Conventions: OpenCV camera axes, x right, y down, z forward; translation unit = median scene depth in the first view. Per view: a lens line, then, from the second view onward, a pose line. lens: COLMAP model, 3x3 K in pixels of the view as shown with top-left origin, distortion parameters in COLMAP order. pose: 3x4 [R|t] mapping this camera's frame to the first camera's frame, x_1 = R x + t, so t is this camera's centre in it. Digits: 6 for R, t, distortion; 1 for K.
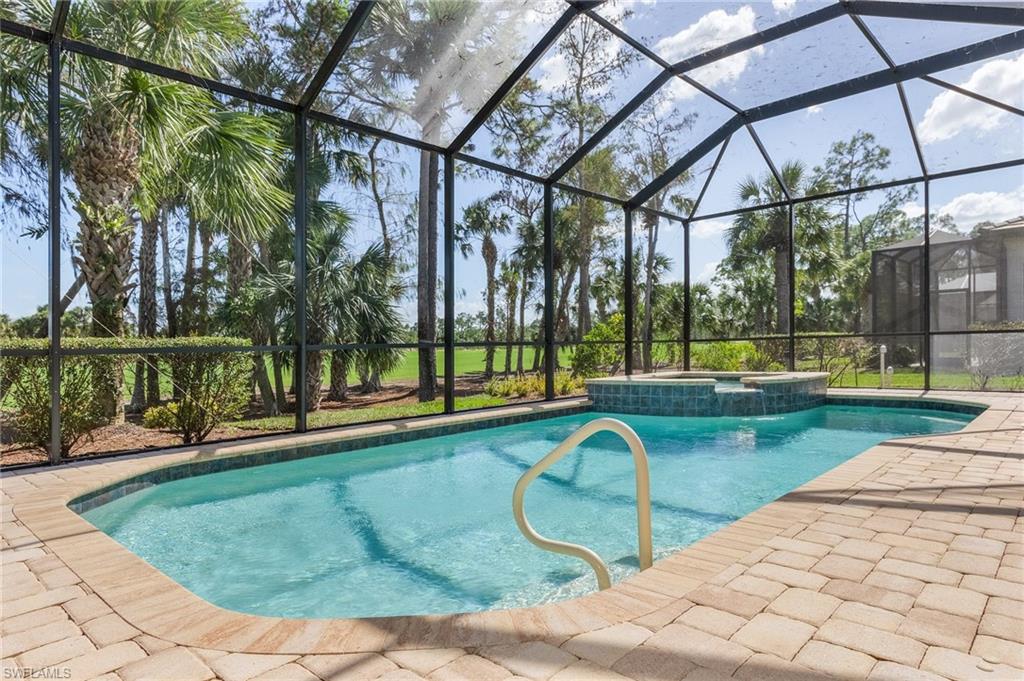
lens RADIAL K [[617.5, 0, 509.9], [0, 617.5, 342.9], [0, 0, 1]] dist [0.004409, 0.001399]
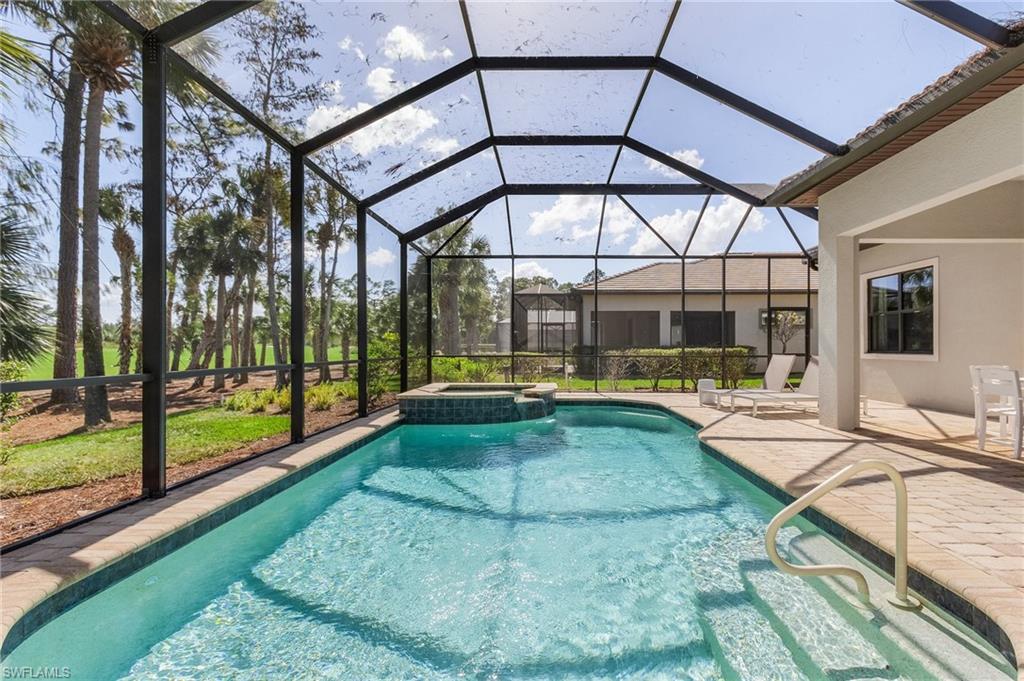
lens RADIAL K [[493.3, 0, 511.1], [0, 493.3, 343.2], [0, 0, 1]] dist [-0.005236, -0.000010]
pose [[0.729270, 0.027518, 0.683673, -0.349270], [-0.026083, 0.999583, -0.012411, -0.027524], [-0.683729, -0.008781, 0.729683, 0.248047]]
